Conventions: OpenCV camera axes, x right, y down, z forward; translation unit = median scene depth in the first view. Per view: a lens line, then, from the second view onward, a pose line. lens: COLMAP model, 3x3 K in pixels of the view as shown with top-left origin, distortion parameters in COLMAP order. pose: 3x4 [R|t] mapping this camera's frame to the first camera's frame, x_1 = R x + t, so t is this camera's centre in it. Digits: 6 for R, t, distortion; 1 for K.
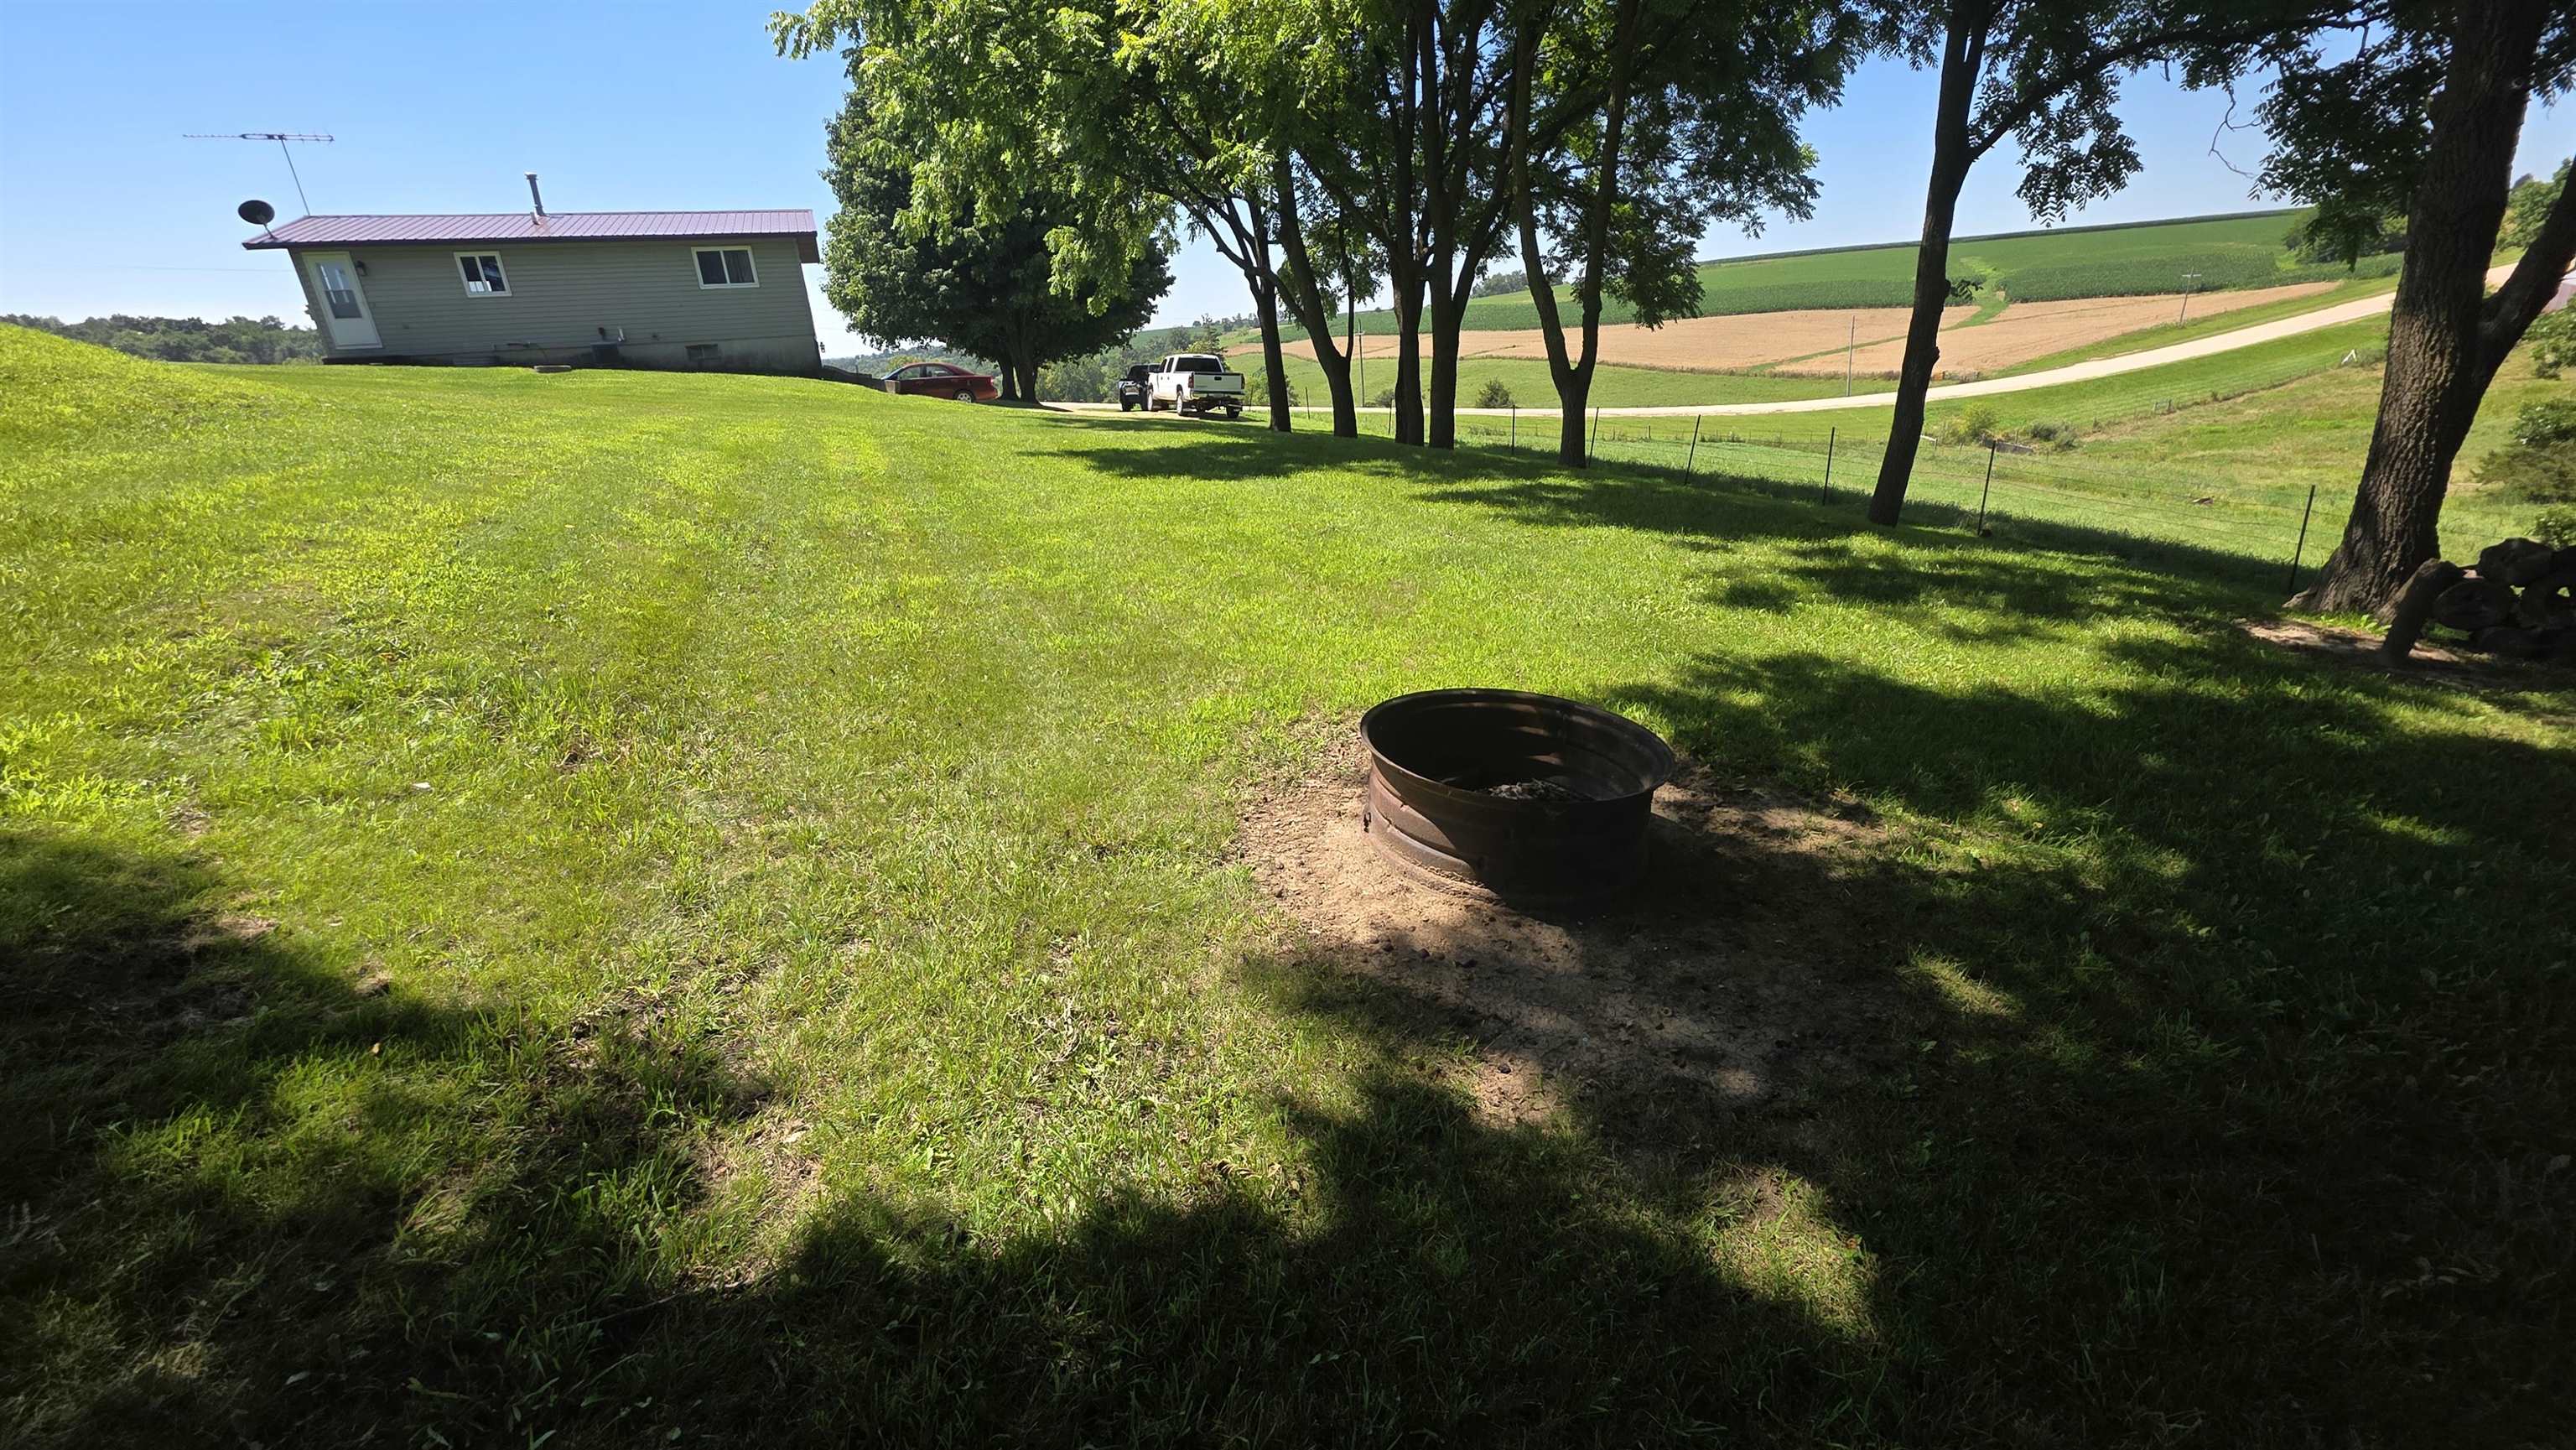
lens RADIAL K [[1005.1, 0, 1297.6], [0, 1005.1, 712.0], [0, 0, 1]] dist [-0.002759, -0.000034]
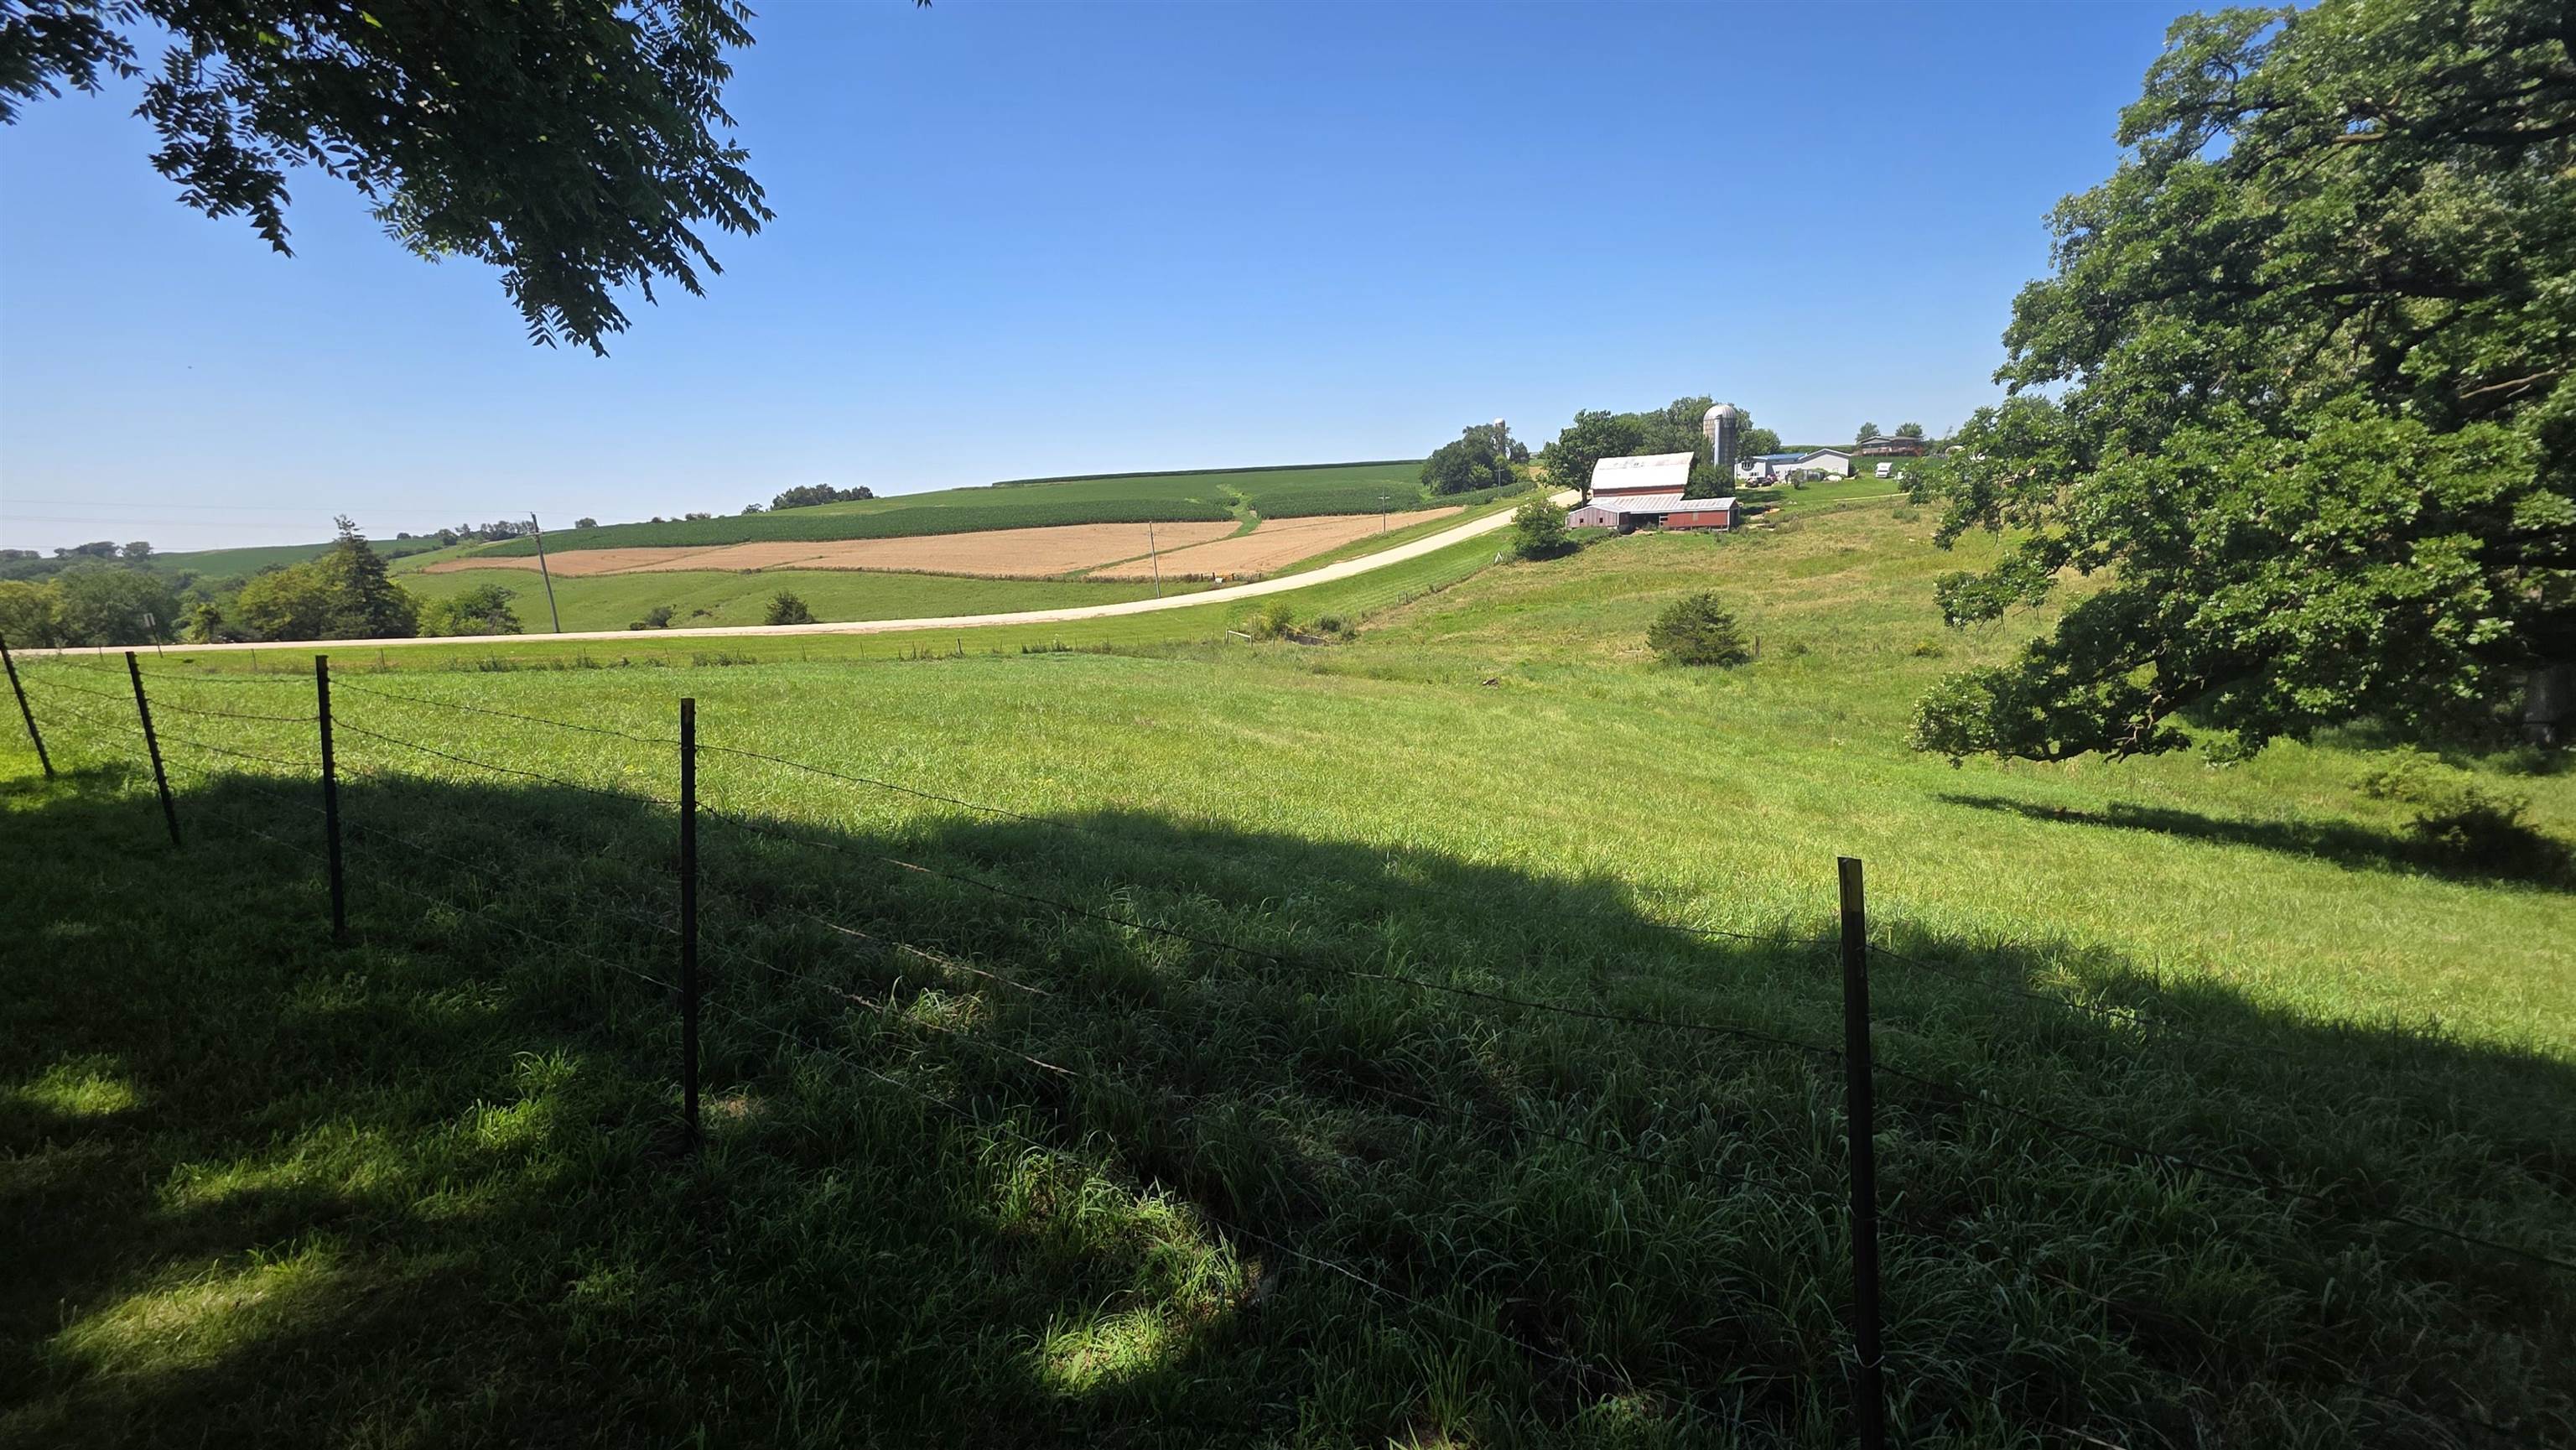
lens RADIAL K [[1005.1, 0, 1292.5], [0, 1005.1, 728.7], [0, 0, 1]] dist [-0.002759, -0.000034]
pose [[0.813280, -0.102730, 0.572732, 0.046148], [0.204540, 0.971947, -0.116110, -0.030540], [-0.544738, 0.211577, 0.811478, 0.098371]]
